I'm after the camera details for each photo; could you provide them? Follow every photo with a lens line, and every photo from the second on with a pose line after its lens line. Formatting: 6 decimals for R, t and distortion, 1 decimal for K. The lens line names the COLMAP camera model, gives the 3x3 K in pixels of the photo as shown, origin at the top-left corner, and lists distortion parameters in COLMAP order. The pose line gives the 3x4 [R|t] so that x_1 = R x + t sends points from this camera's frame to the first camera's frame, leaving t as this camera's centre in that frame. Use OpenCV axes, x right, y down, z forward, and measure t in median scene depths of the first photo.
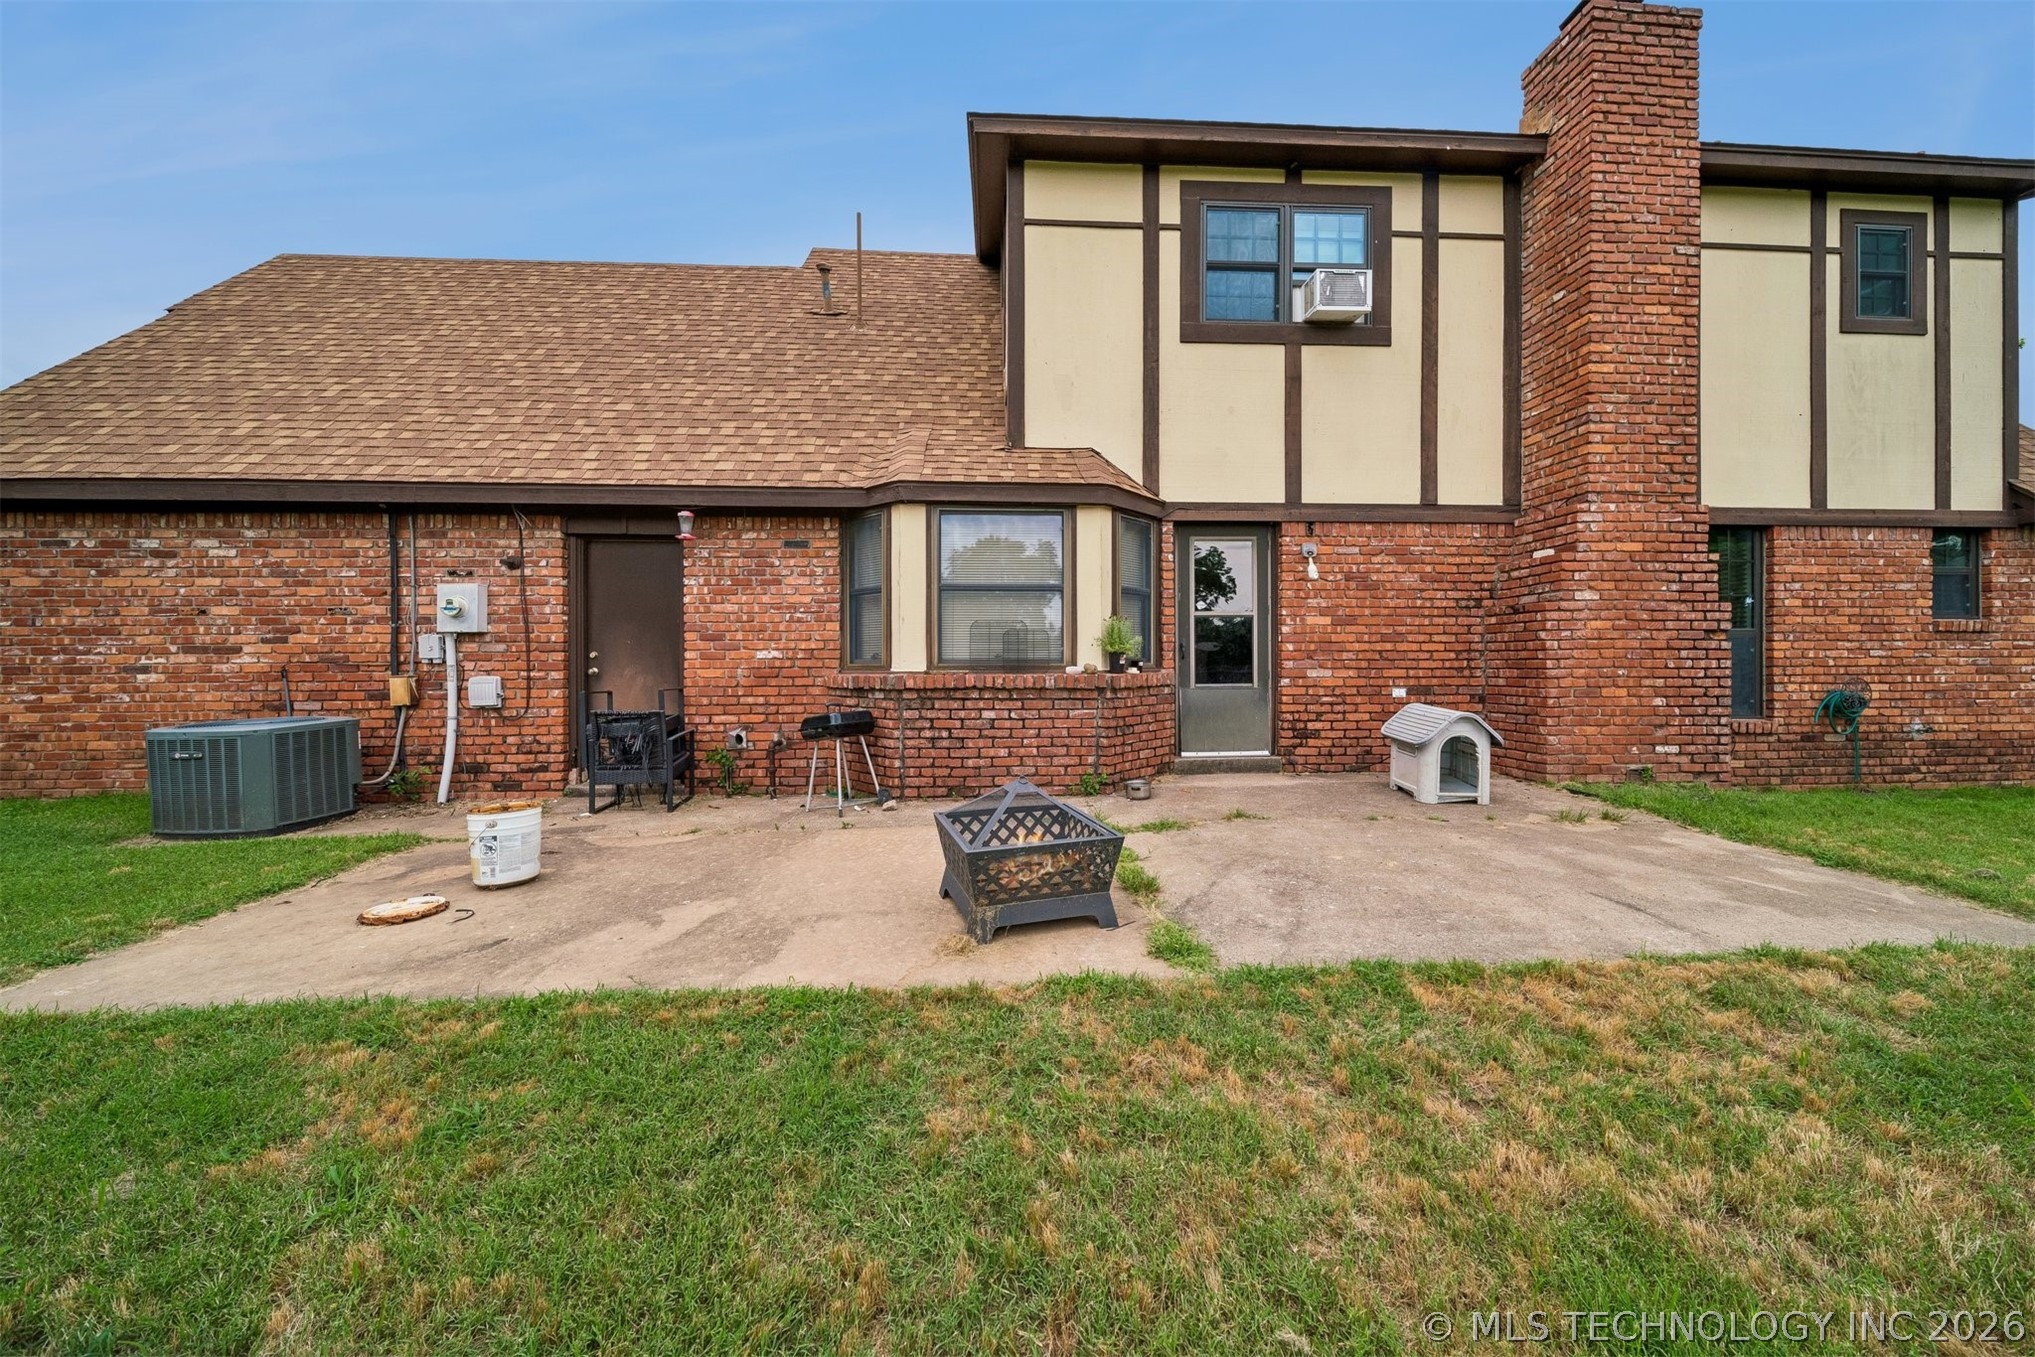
lens RADIAL K [[717.9, 0, 1024.4], [0, 717.9, 667.6], [0, 0, 1]] dist [-0.001347, -0.000575]
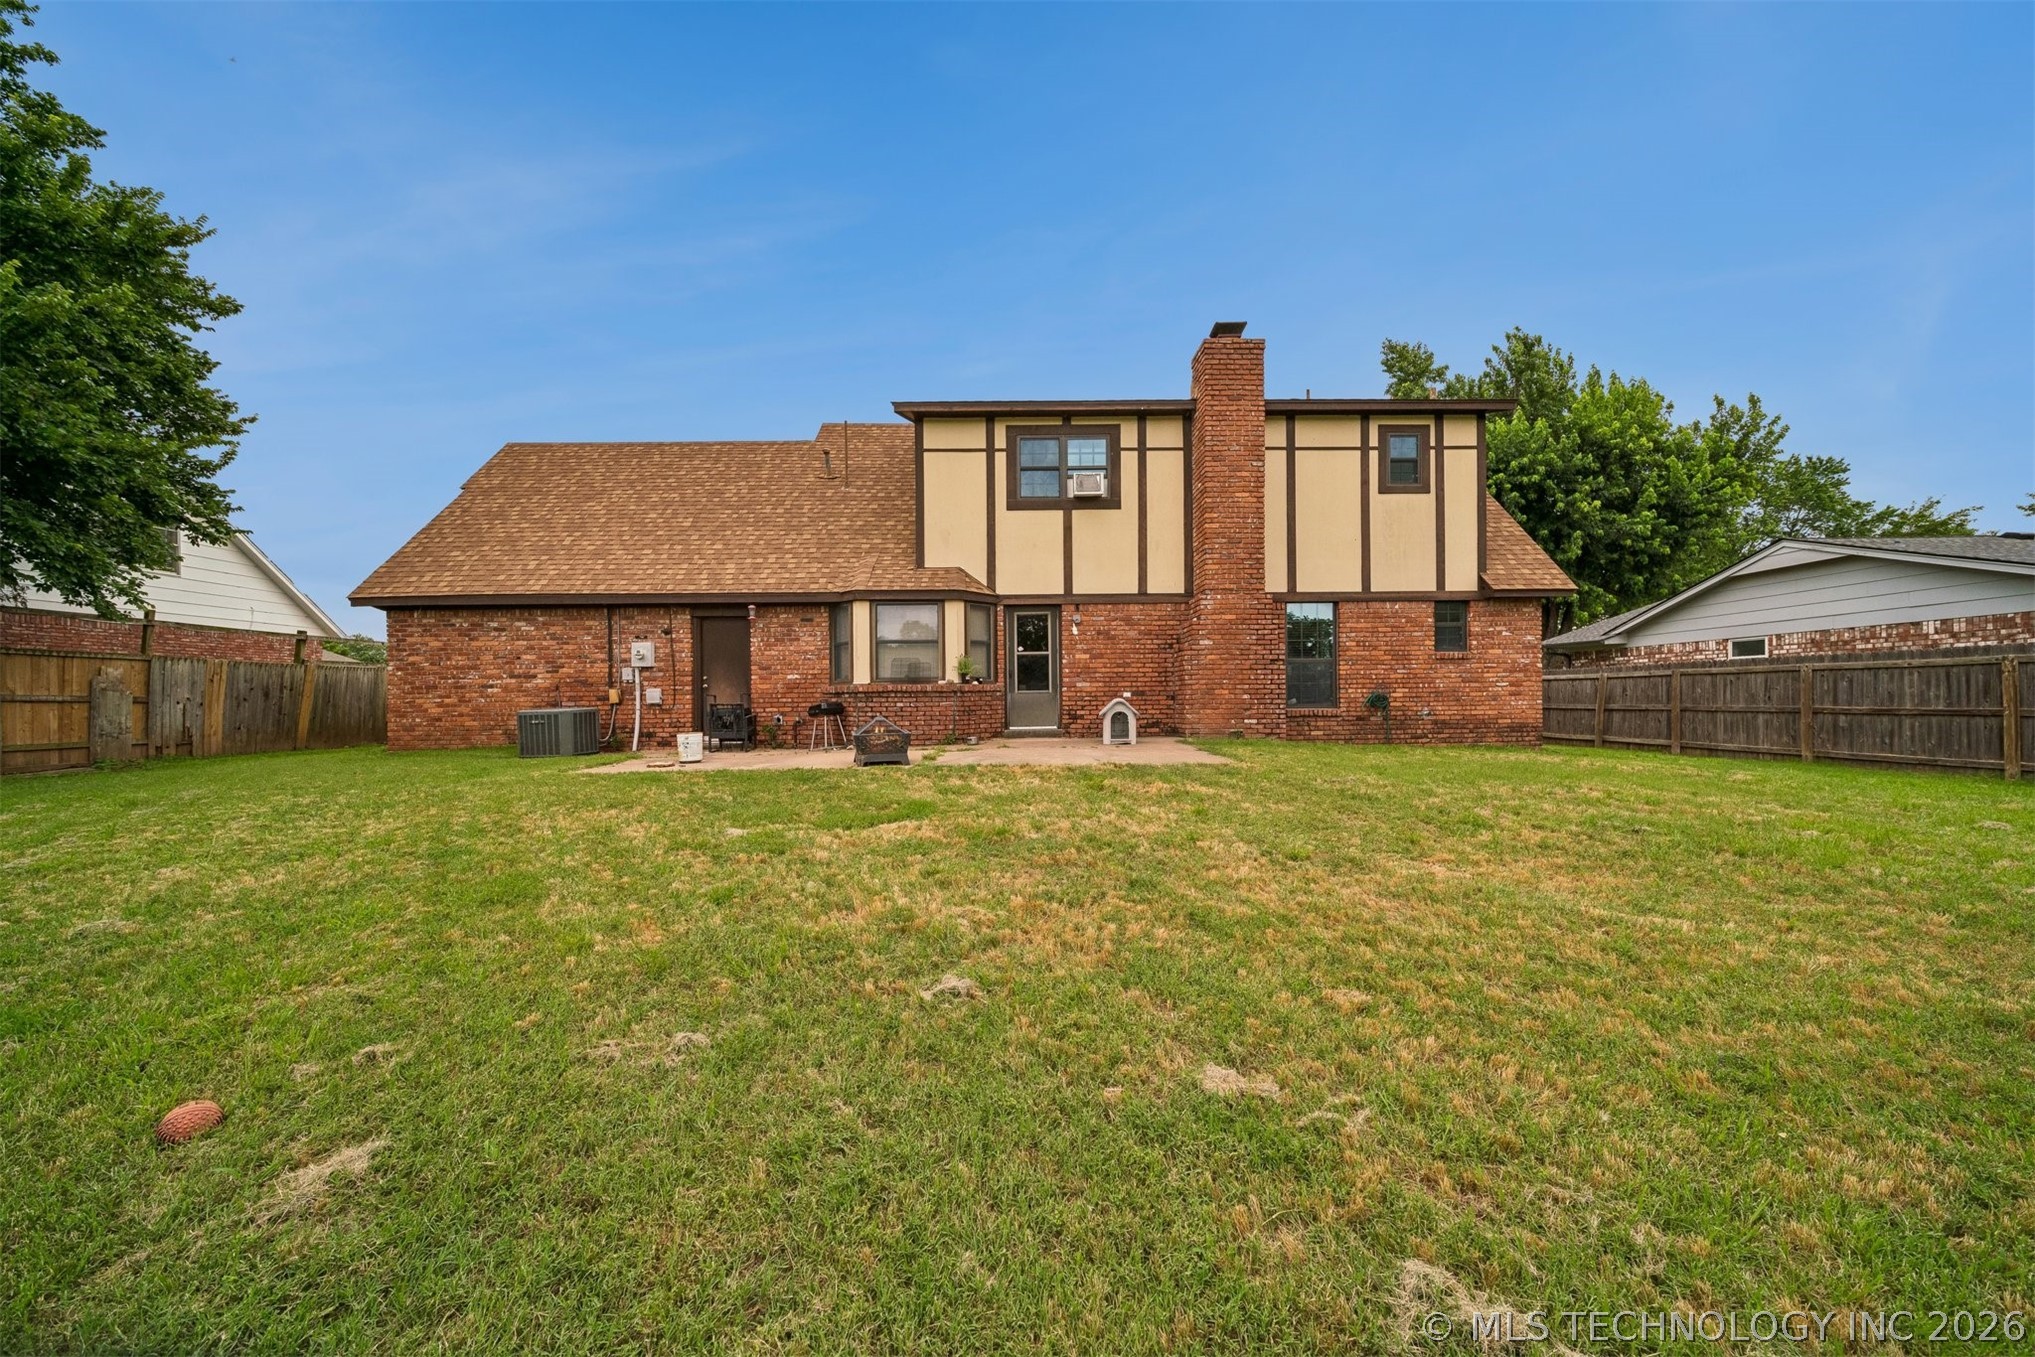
lens RADIAL K [[716.5, 0, 1022.7], [0, 716.5, 698.5], [0, 0, 1]] dist [-0.001229, -0.000463]
pose [[0.998845, -0.007288, -0.047484, 0.352799], [0.006996, 0.999956, -0.006324, 0.056920], [0.047528, 0.005985, 0.998852, -0.901297]]
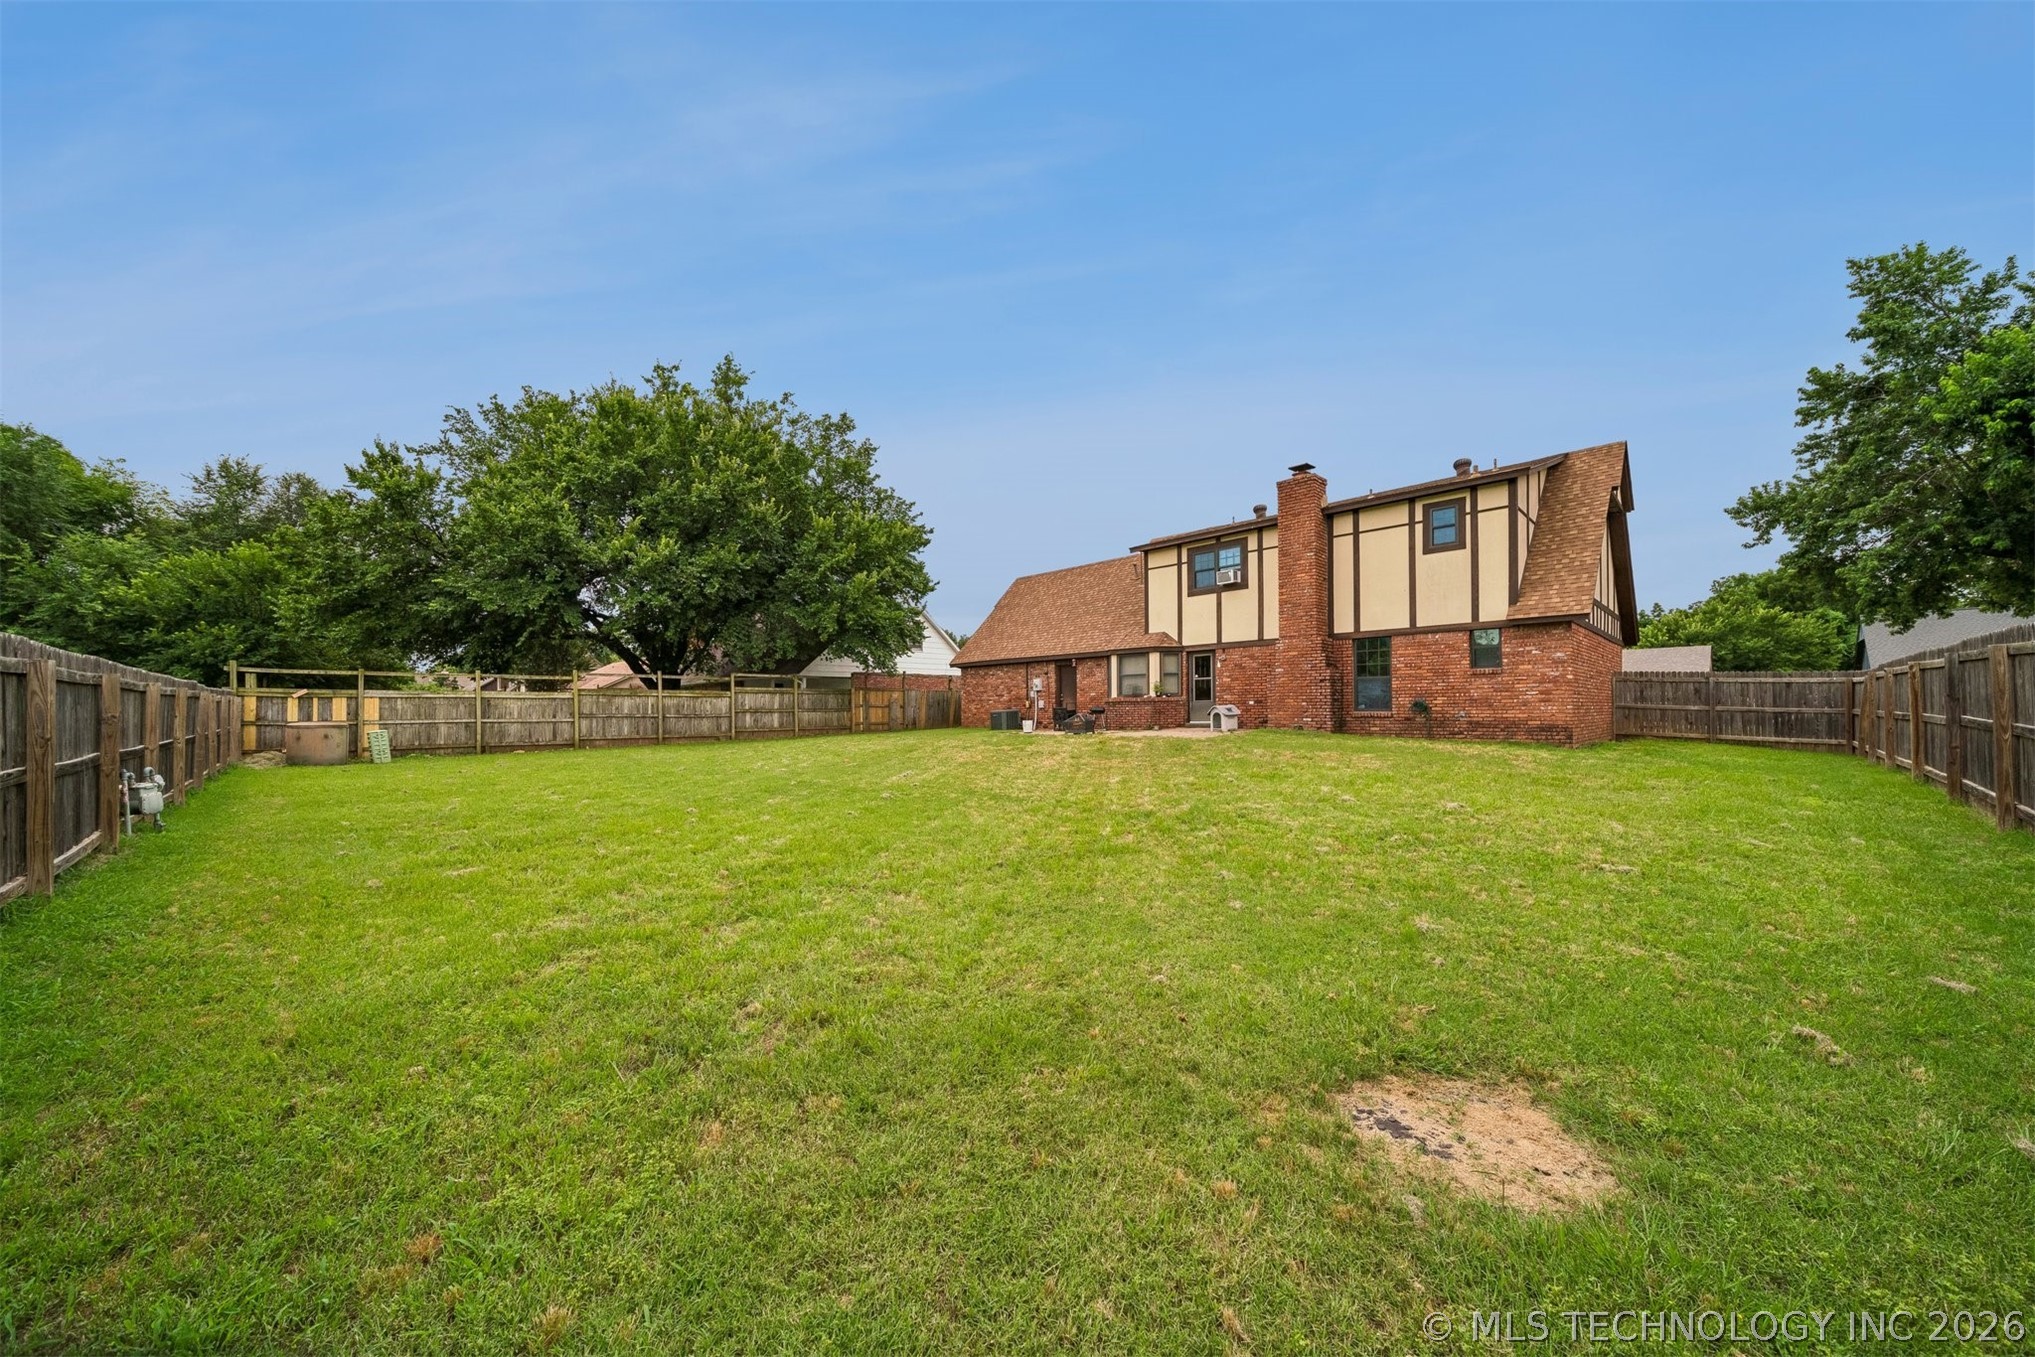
lens RADIAL K [[716.5, 0, 1022.7], [0, 716.5, 698.5], [0, 0, 1]] dist [-0.001229, -0.000463]
pose [[0.660800, -0.015417, -0.750404, 2.226894], [0.002537, 0.999829, -0.018307, 0.073415], [0.750558, 0.010194, 0.660726, -1.778682]]
